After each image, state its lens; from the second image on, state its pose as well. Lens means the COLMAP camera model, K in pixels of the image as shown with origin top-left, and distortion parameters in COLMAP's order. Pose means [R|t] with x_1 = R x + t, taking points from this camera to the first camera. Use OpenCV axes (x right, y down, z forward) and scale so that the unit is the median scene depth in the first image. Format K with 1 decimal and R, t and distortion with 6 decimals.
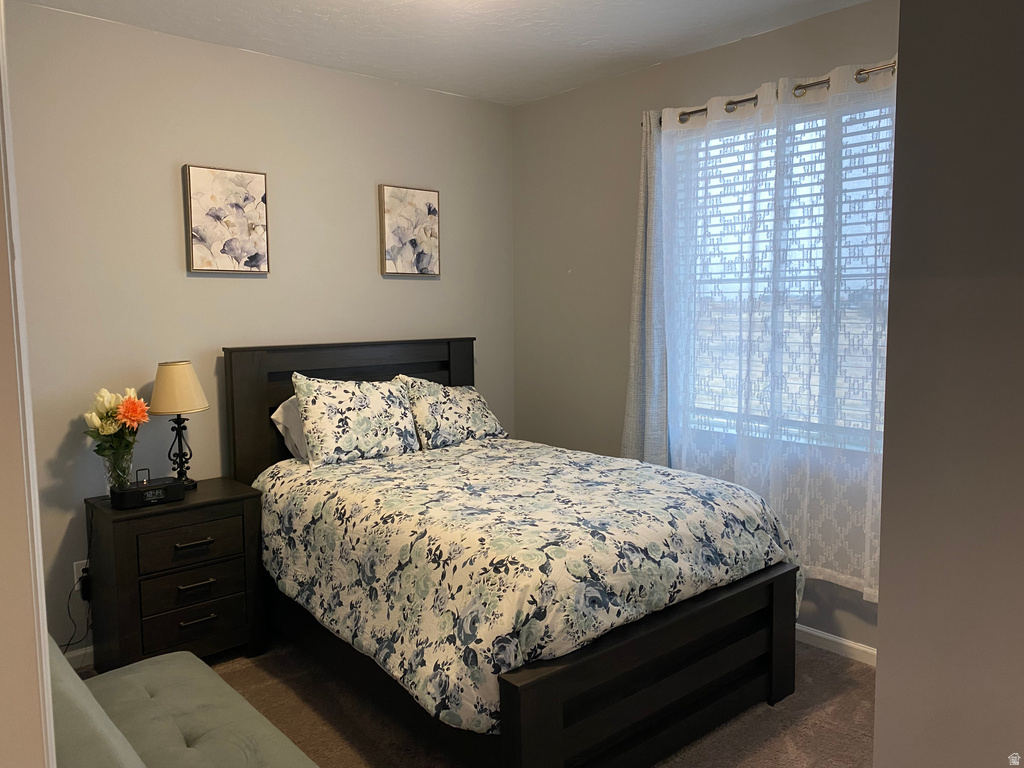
lens RADIAL K [[773.9, 0, 509.8], [0, 773.9, 384.8], [0, 0, 1]] dist [0.043034, -0.065267]
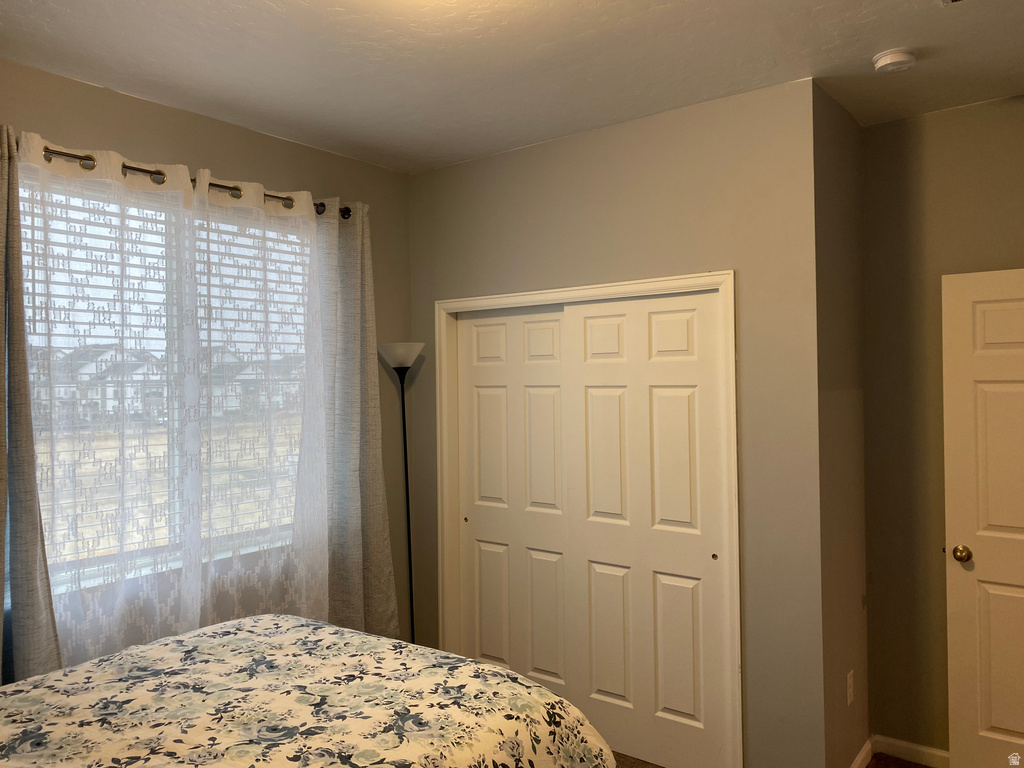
lens RADIAL K [[773.9, 0, 508.4], [0, 773.9, 383.2], [0, 0, 1]] dist [0.043034, -0.065267]
pose [[-0.188645, 0.004621, 0.982034, -0.723682], [0.118530, 0.992786, 0.018098, -0.133212], [-0.974866, 0.119815, -0.187832, 0.989247]]
